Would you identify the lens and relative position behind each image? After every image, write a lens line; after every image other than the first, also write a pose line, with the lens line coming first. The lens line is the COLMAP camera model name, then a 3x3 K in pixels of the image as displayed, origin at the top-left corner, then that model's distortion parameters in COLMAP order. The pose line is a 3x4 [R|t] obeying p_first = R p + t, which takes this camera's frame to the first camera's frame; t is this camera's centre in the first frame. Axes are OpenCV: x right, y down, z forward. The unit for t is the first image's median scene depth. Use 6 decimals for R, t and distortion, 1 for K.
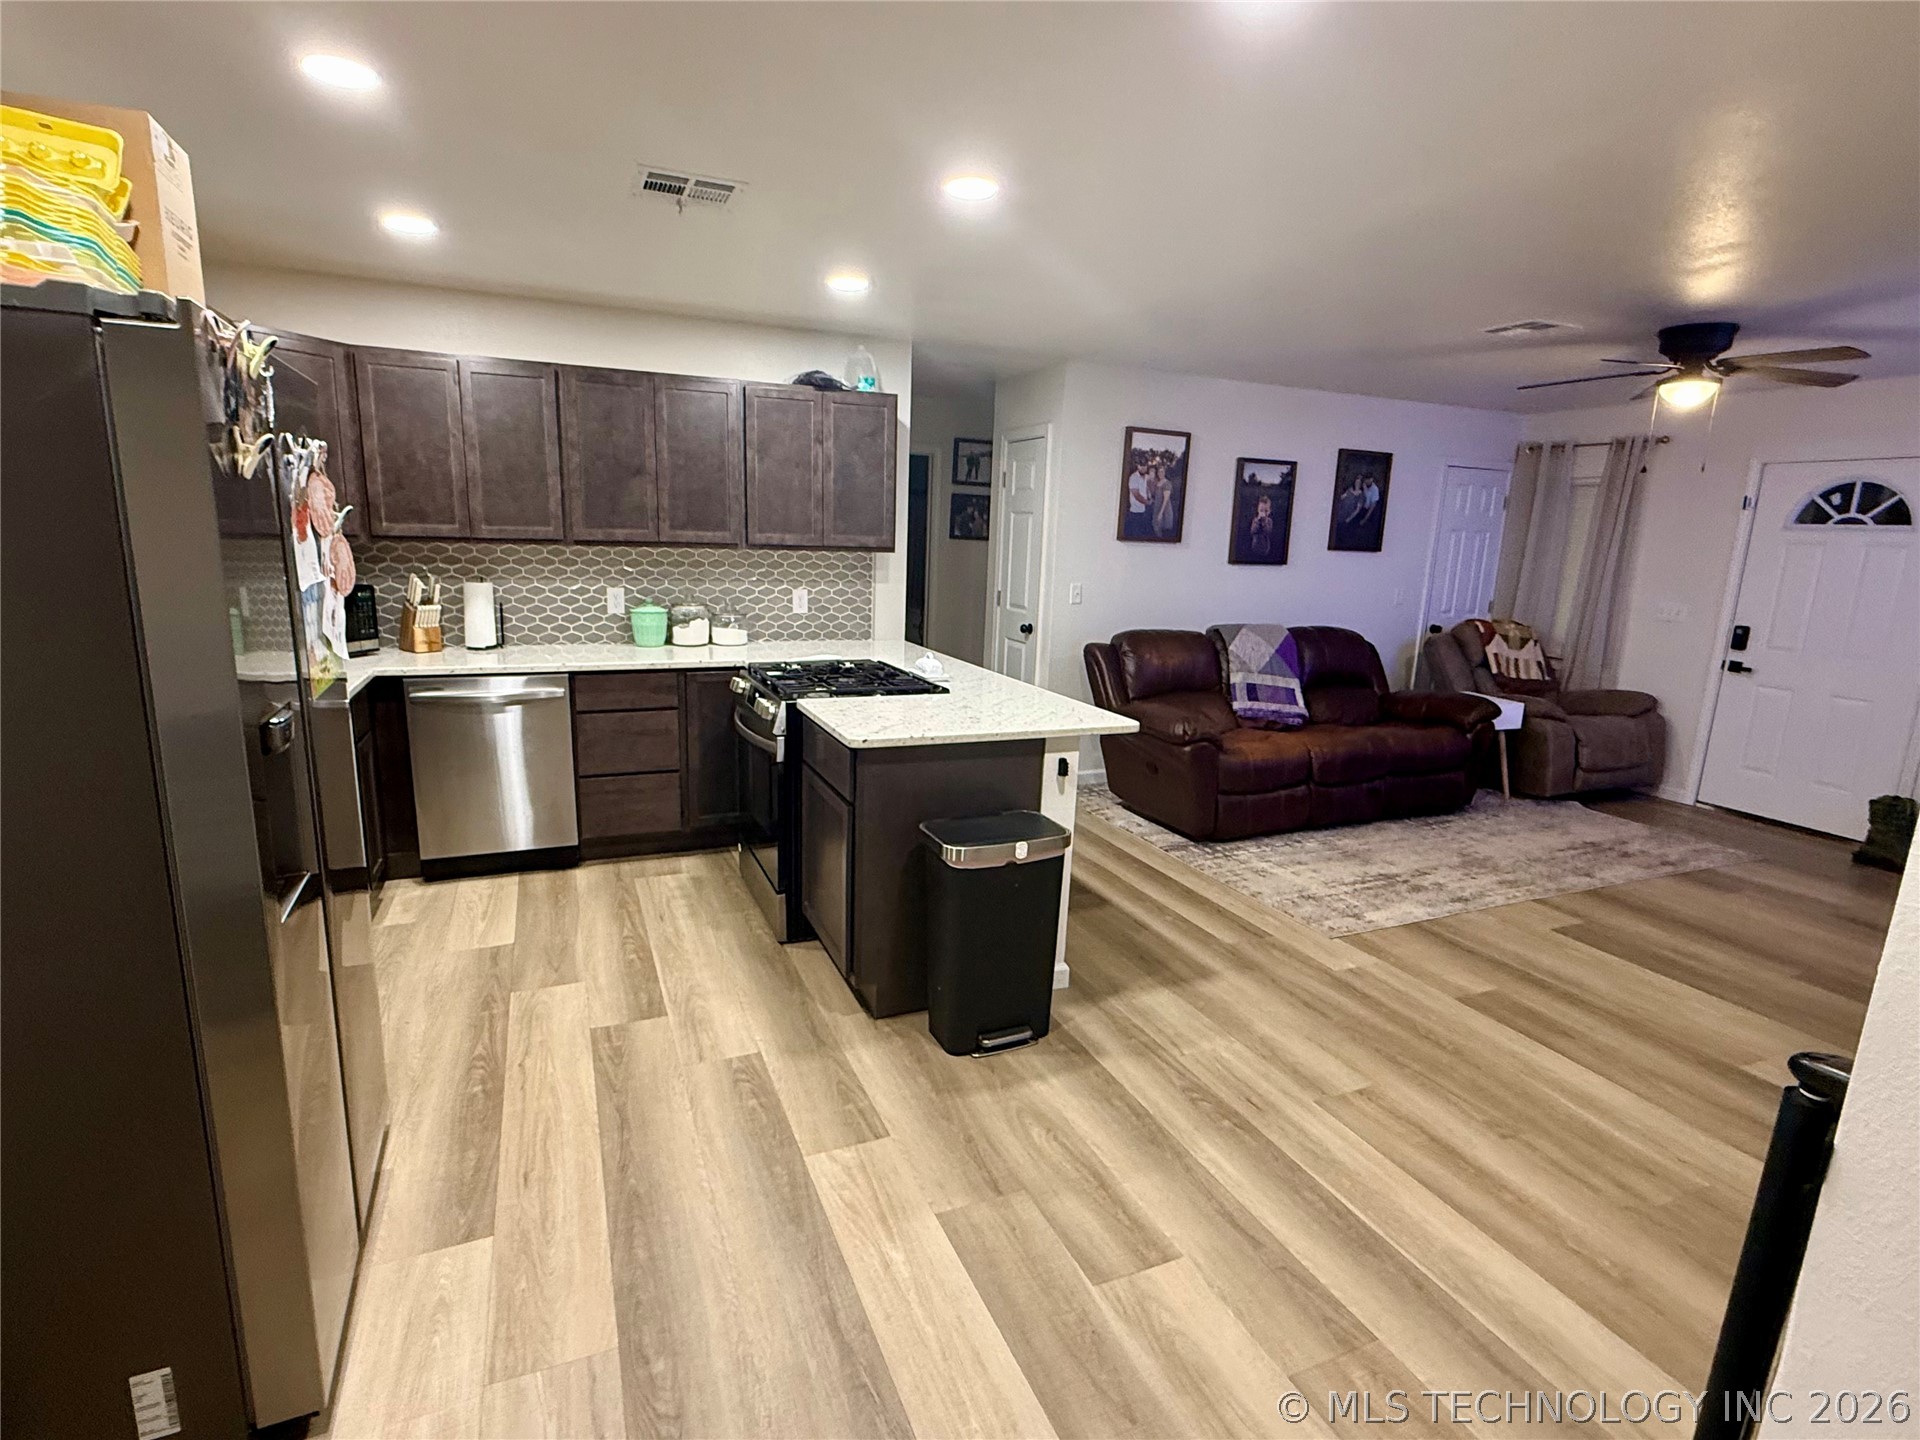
lens RADIAL K [[938.9, 0, 956.5], [0, 938.9, 725.0], [0, 0, 1]] dist [-0.003678, -0.000148]
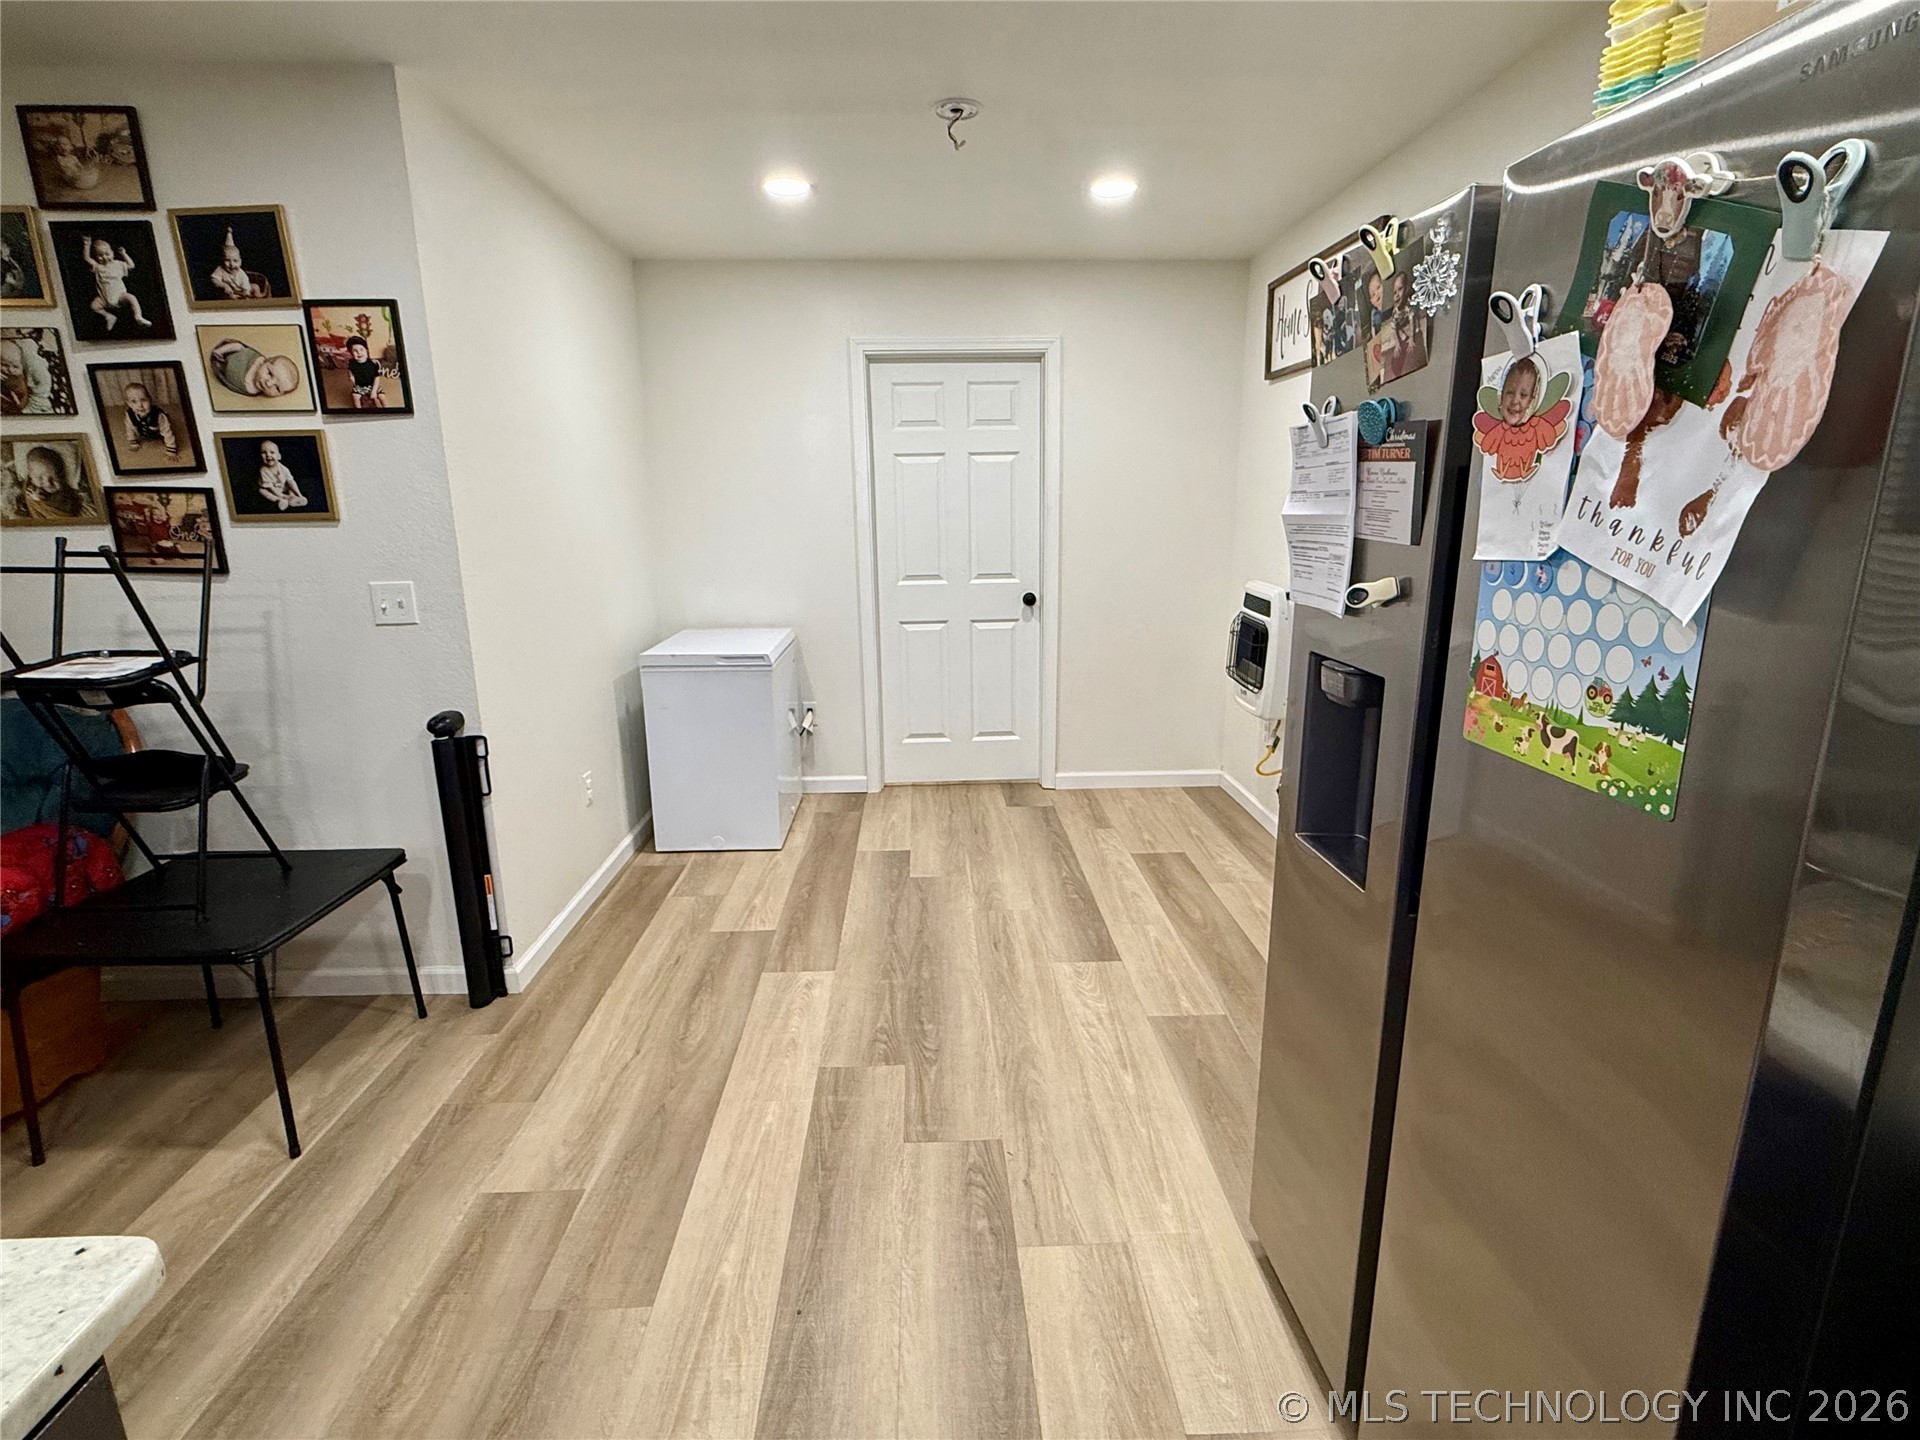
lens RADIAL K [[935.3, 0, 954.4], [0, 935.3, 719.7], [0, 0, 1]] dist [-0.002376, -0.000735]
pose [[-0.933300, -0.104684, 0.343499, -0.228069], [0.055566, 0.902943, 0.426153, -0.124553], [-0.354772, 0.416816, -0.836900, 0.636774]]
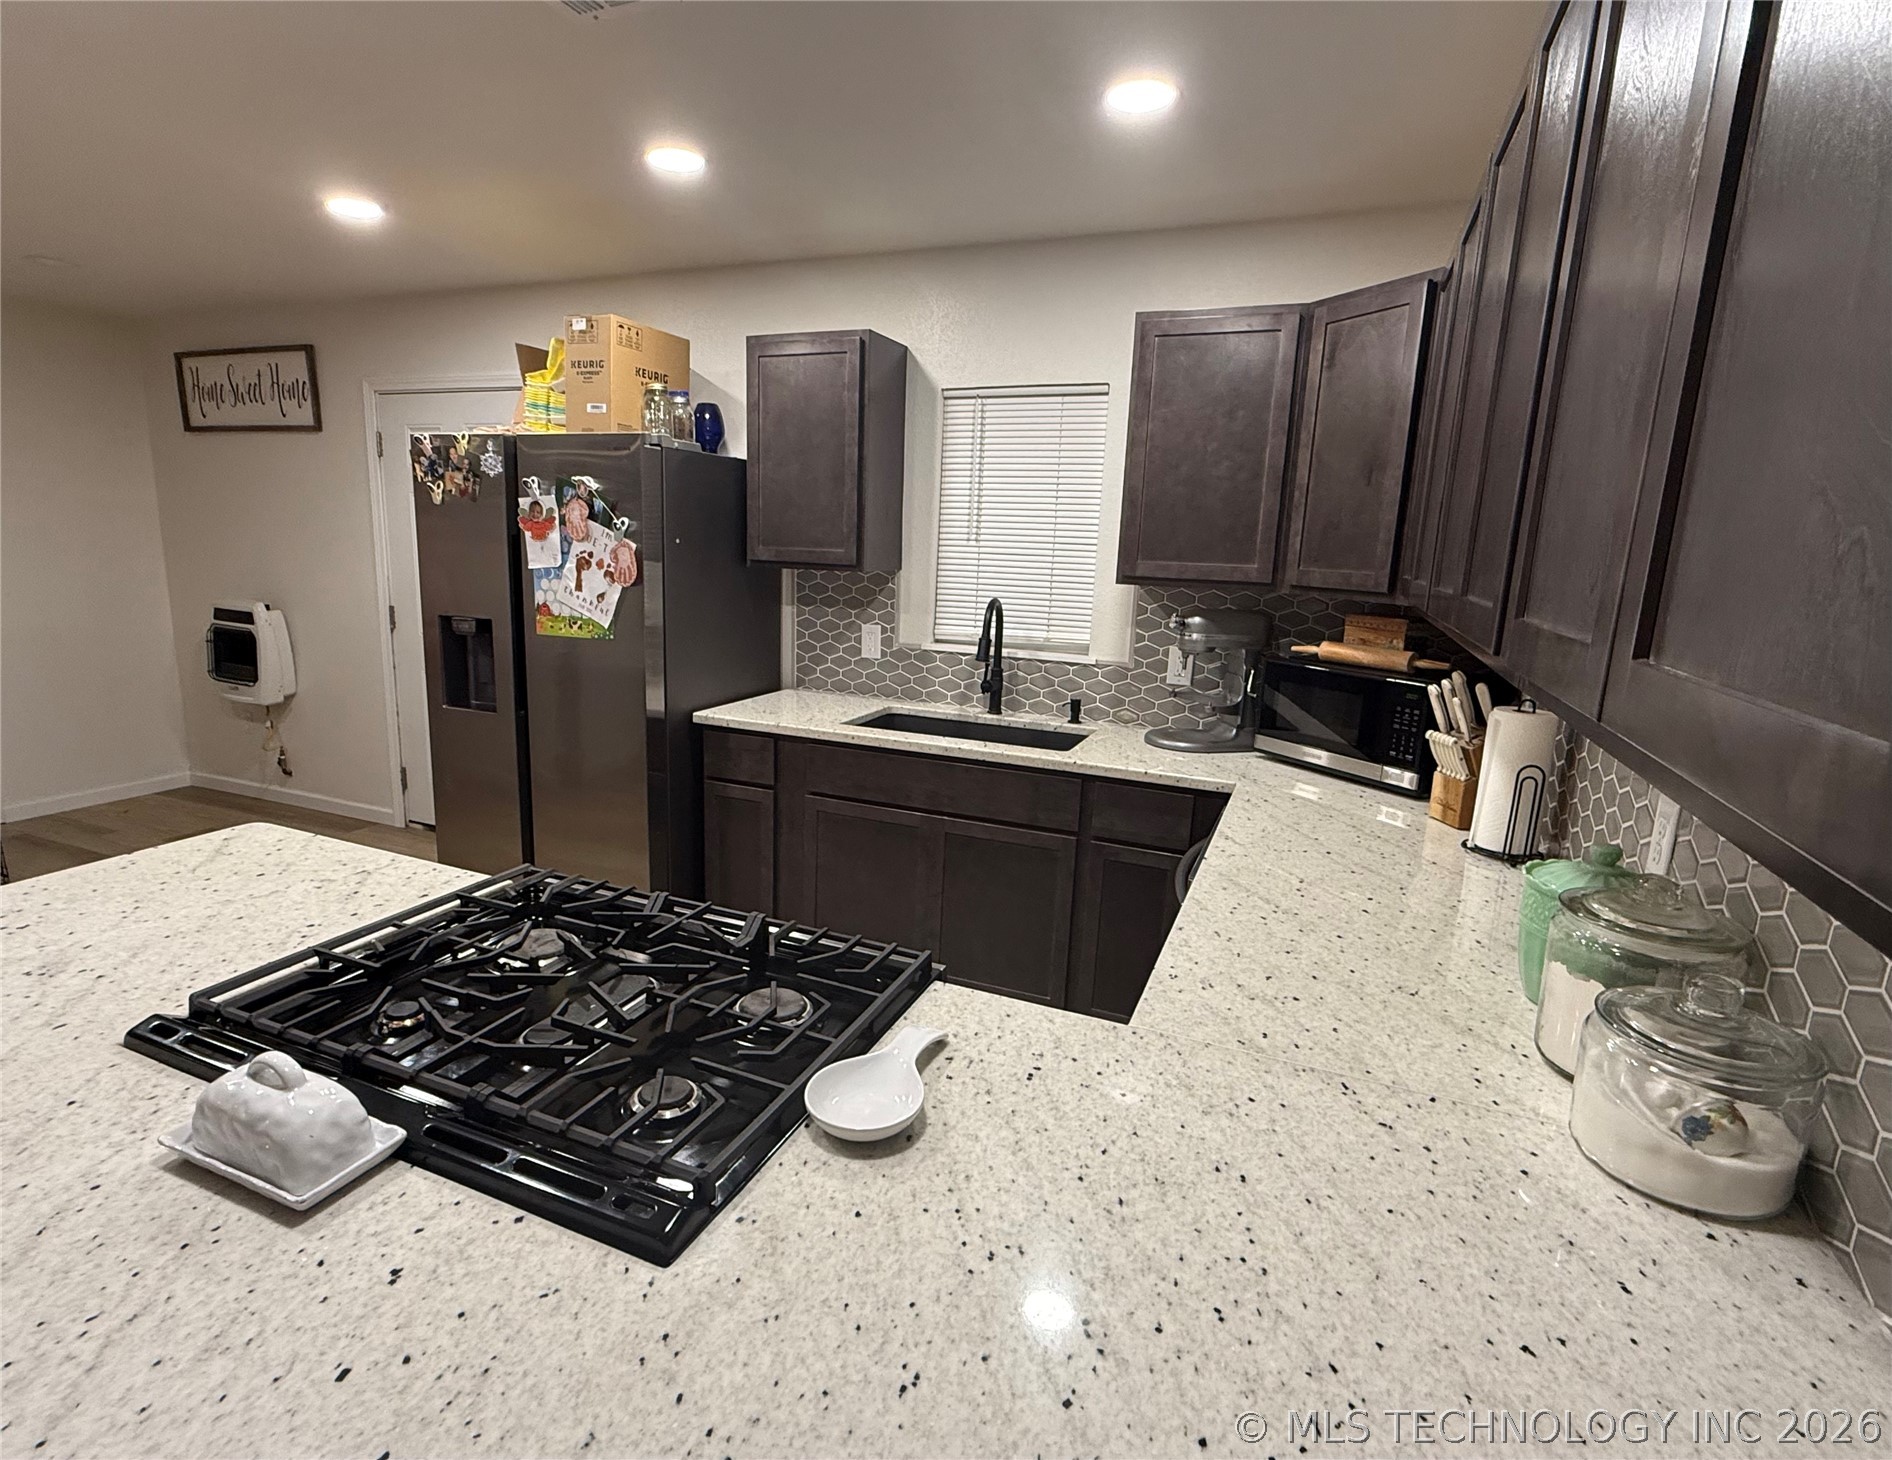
lens RADIAL K [[960.6, 0, 909.5], [0, 960.6, 729.3], [0, 0, 1]] dist [-0.001544, -0.000080]
pose [[-0.723177, 0.079801, -0.686037, 0.011446], [-0.198170, 0.927562, 0.316793, -0.214447], [0.661622, 0.365049, -0.654977, 1.031486]]
